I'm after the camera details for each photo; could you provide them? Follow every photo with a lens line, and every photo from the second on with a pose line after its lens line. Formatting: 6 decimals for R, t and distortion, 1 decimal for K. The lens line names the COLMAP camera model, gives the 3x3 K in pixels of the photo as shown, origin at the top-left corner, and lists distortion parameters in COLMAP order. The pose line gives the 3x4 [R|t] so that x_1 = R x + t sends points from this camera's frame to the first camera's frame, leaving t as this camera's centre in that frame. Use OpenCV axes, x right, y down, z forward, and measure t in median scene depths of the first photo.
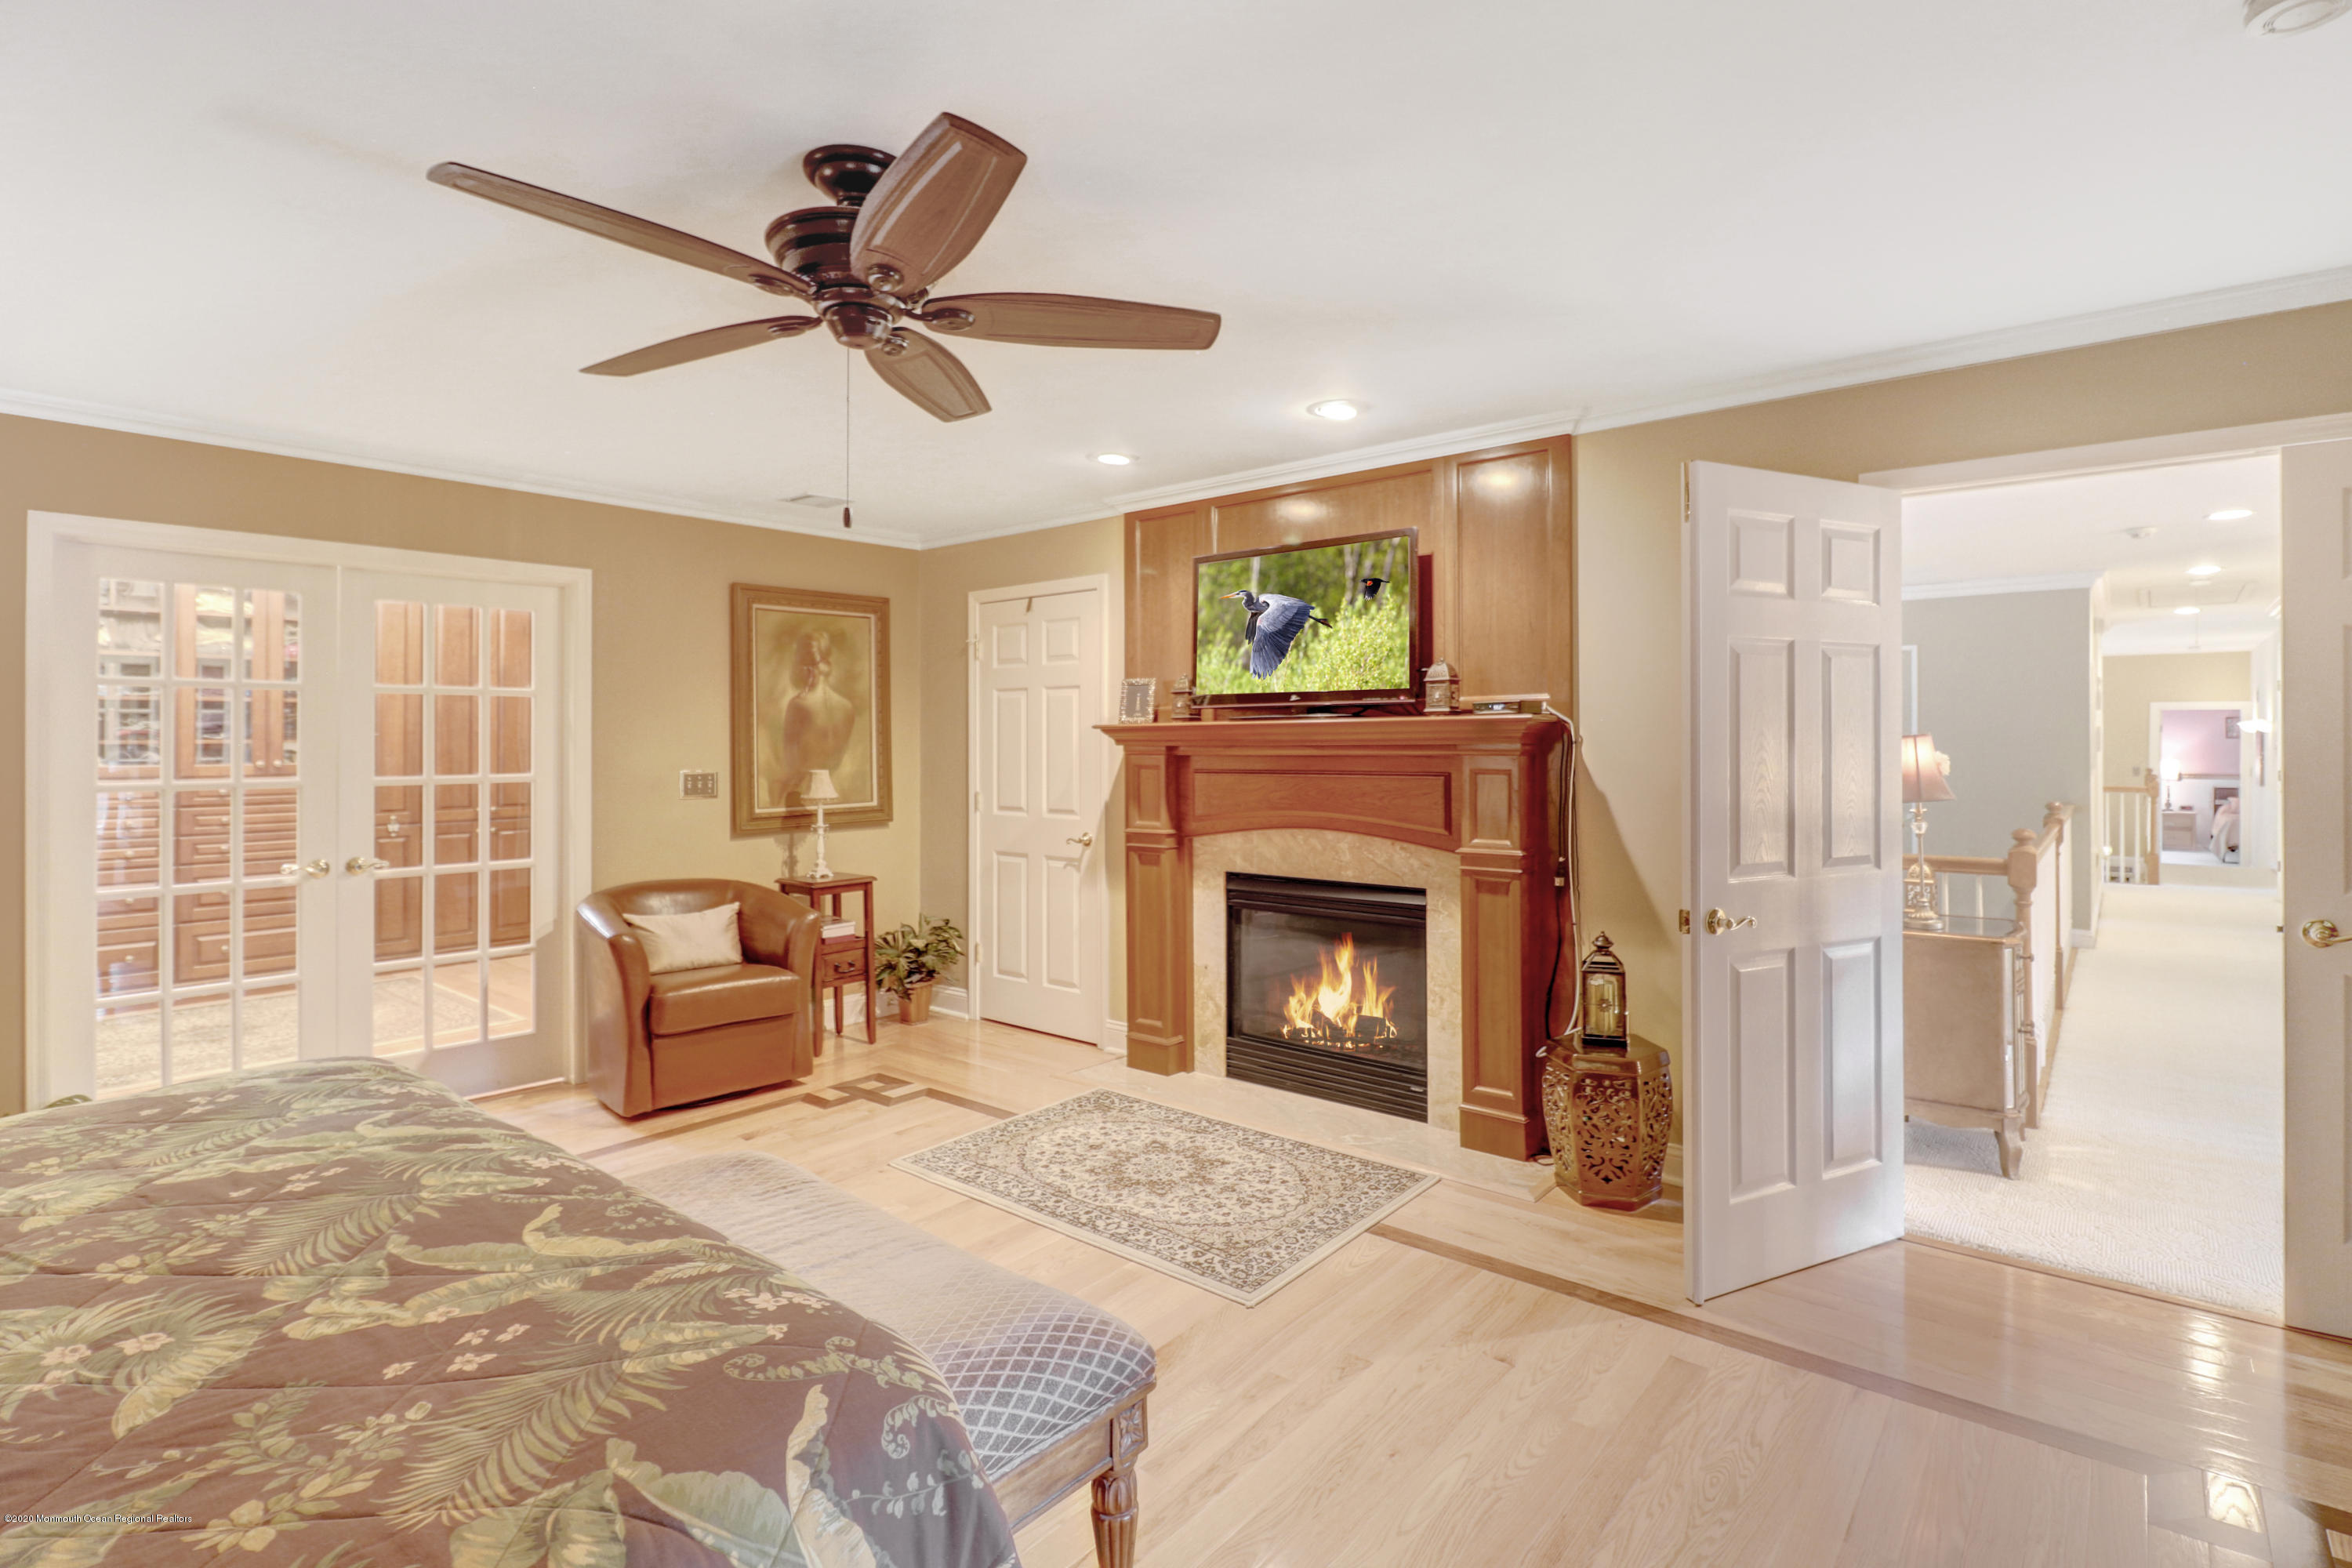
lens RADIAL K [[1089.5, 0, 1173.8], [0, 1089.5, 772.5], [0, 0, 1]] dist [0.003474, -0.015516]
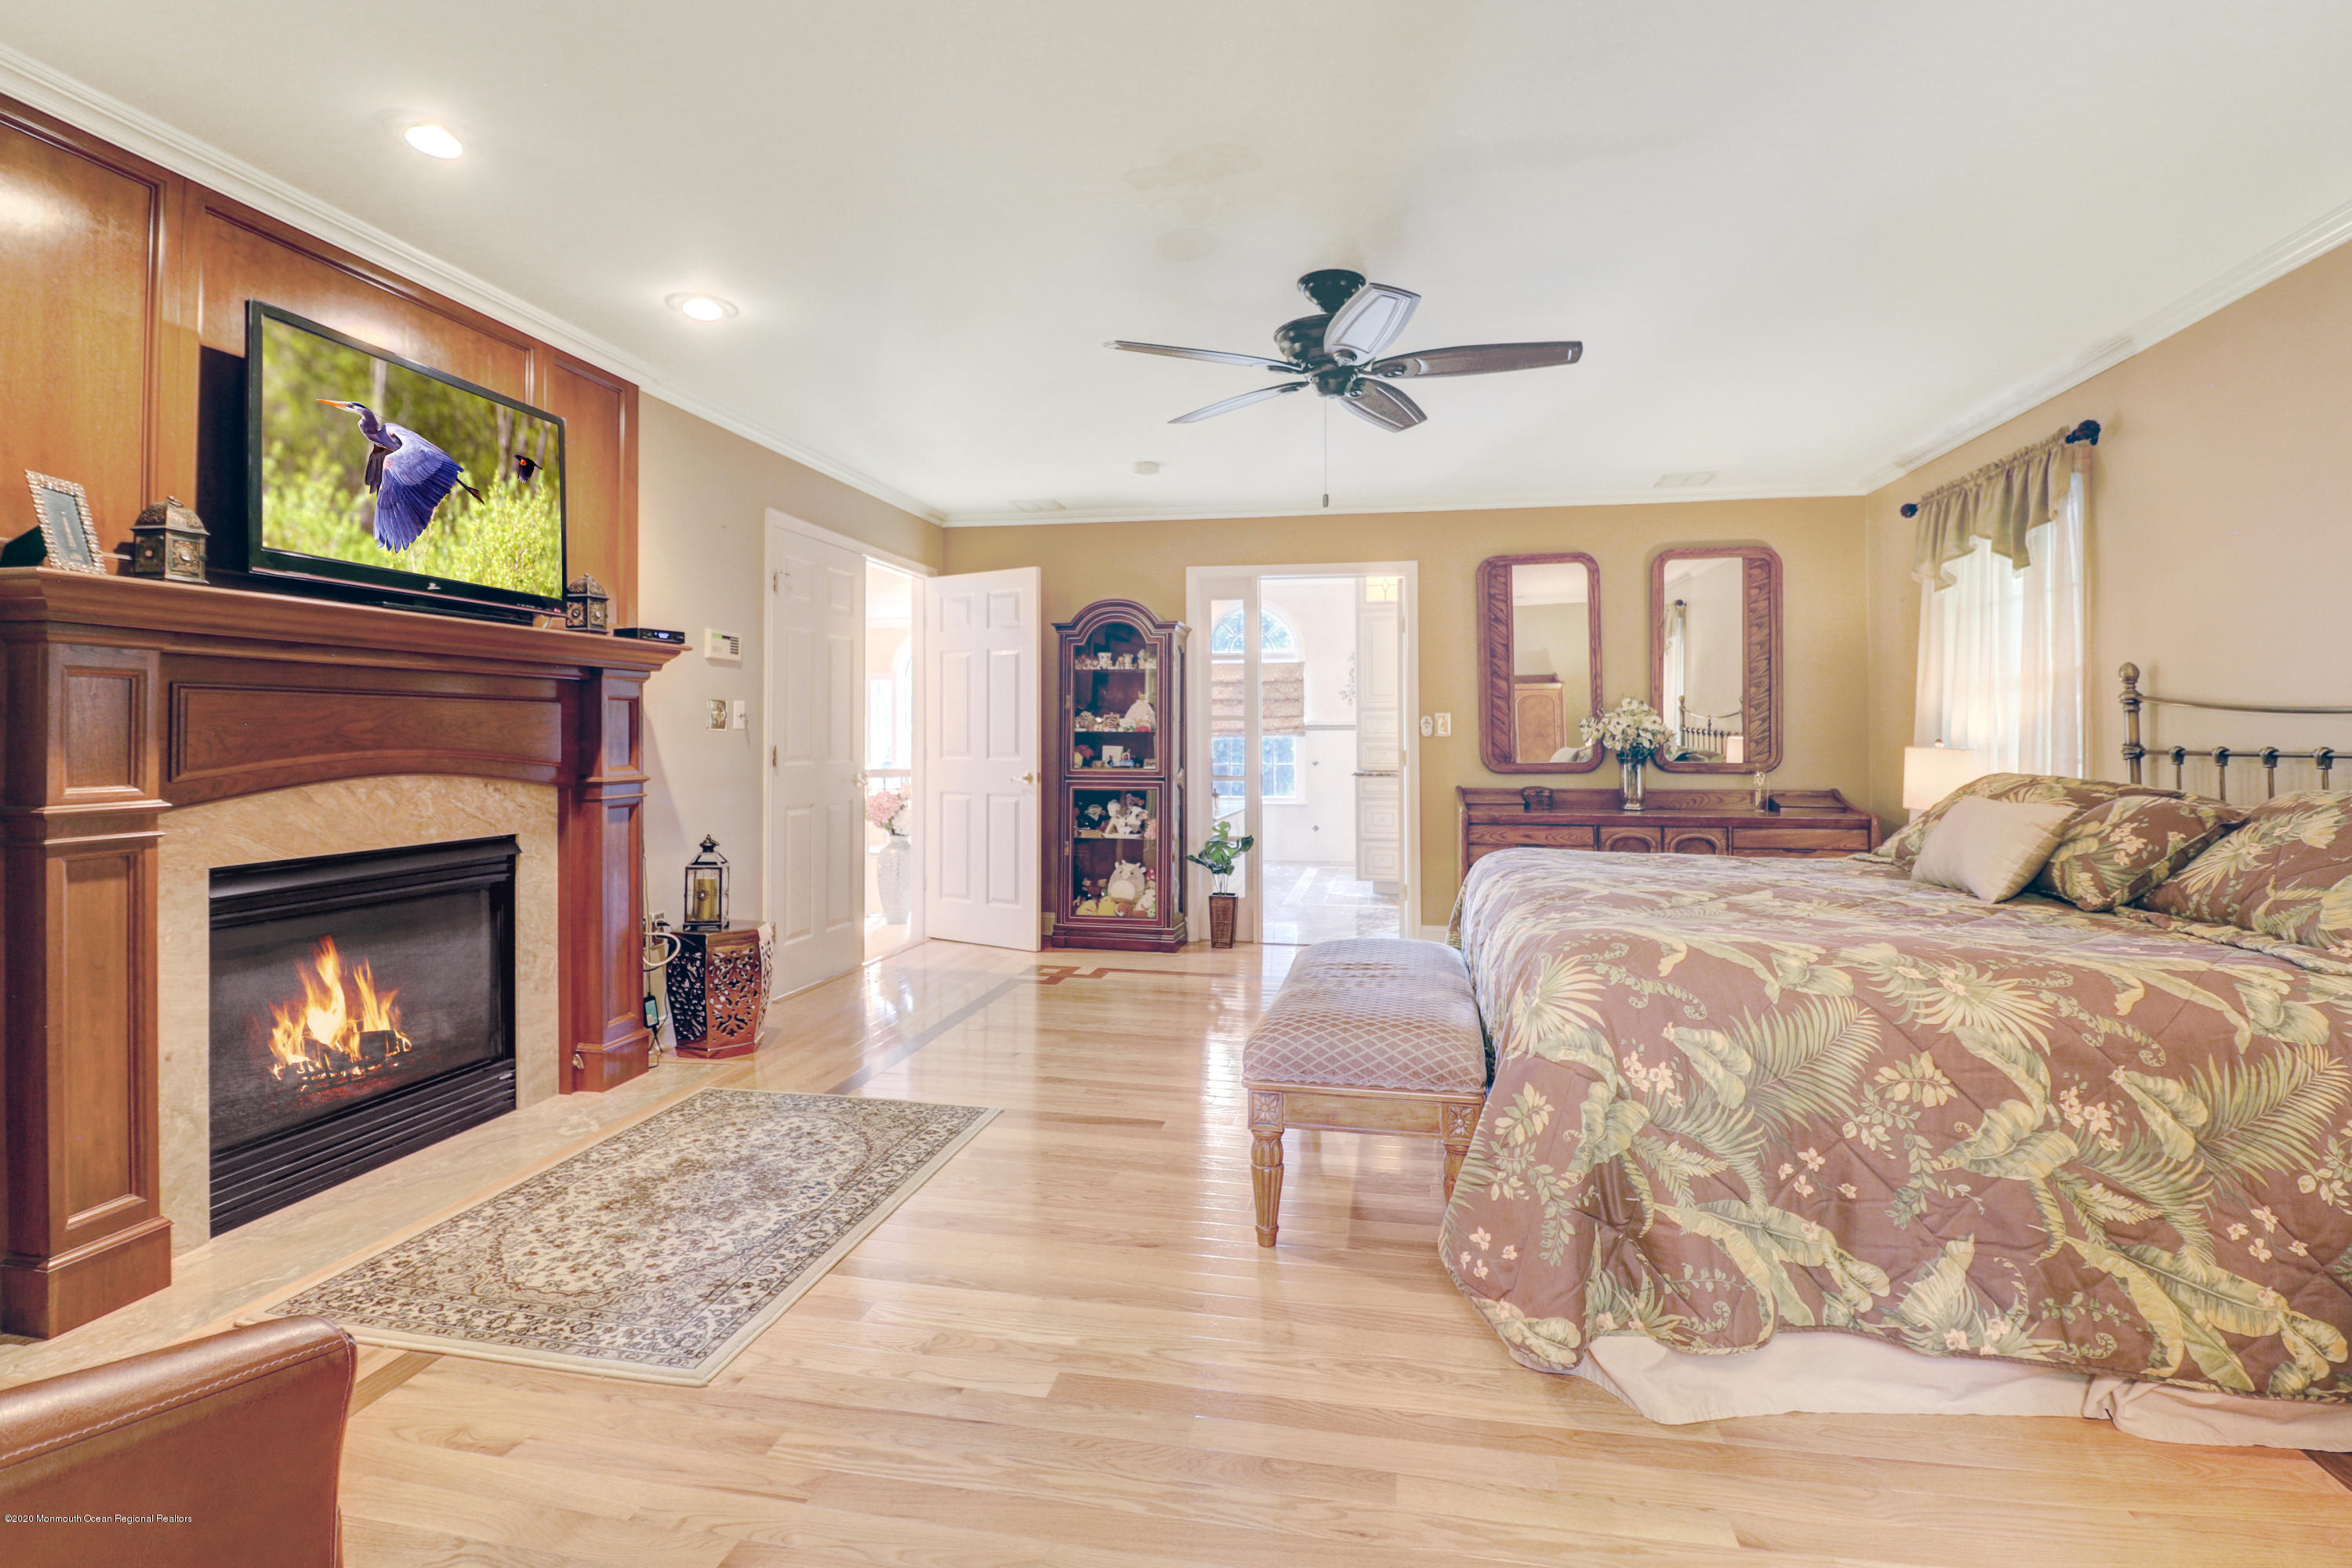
lens RADIAL K [[1089.5, 0, 1173.8], [0, 1089.5, 772.5], [0, 0, 1]] dist [0.003474, -0.015516]
pose [[-0.436048, -0.035111, 0.899238, -0.753135], [0.029818, 0.998126, 0.053431, 0.028621], [-0.899429, 0.050112, -0.434184, 0.900411]]
